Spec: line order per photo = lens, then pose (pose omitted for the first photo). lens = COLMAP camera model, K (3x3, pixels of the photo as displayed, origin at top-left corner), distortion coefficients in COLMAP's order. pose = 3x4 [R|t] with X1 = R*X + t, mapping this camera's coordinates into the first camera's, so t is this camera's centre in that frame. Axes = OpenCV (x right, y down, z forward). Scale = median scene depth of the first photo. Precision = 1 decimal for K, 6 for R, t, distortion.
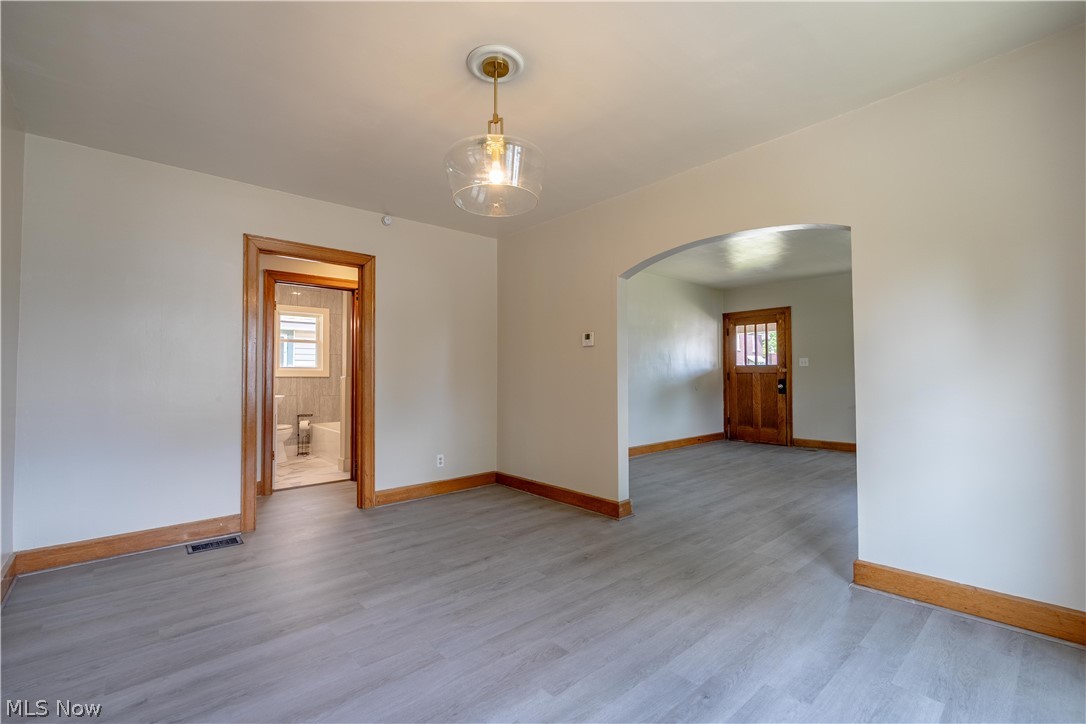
lens RADIAL K [[471.3, 0, 541.4], [0, 471.3, 364.3], [0, 0, 1]] dist [-0.002307, -0.000285]
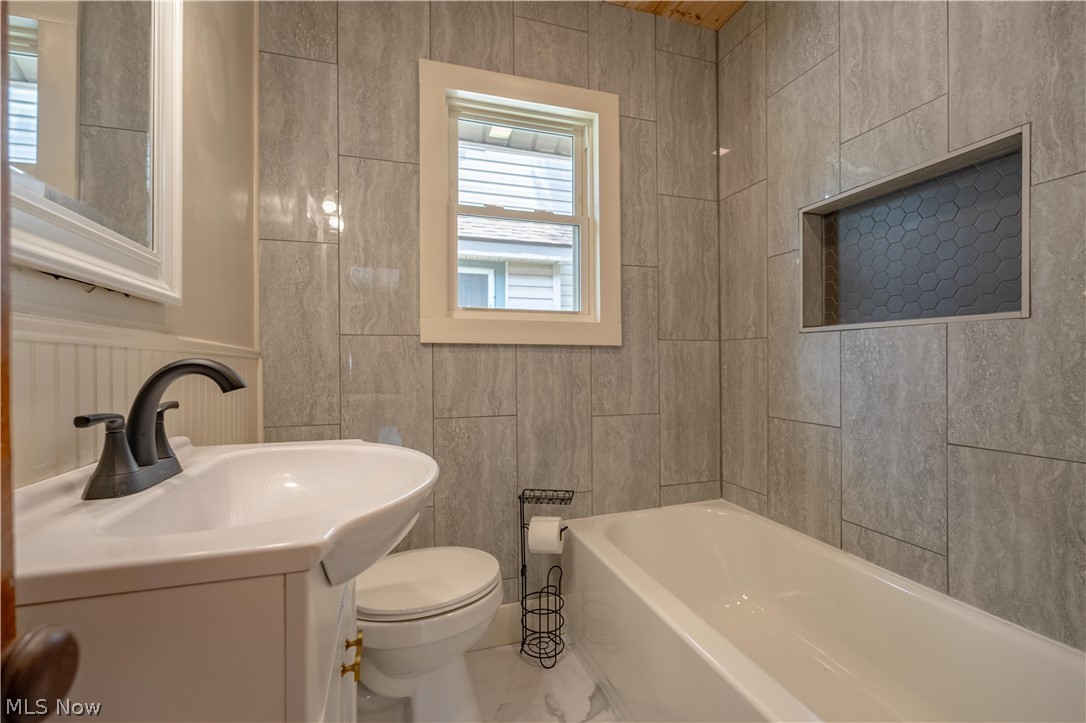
lens RADIAL K [[471.3, 0, 541.4], [0, 471.3, 363.8], [0, 0, 1]] dist [-0.002307, -0.000285]
pose [[0.917516, -0.000977, -0.397697, -0.391223], [0.011799, 0.999624, 0.024764, 0.030194], [0.397523, -0.027414, 0.917182, 0.744869]]
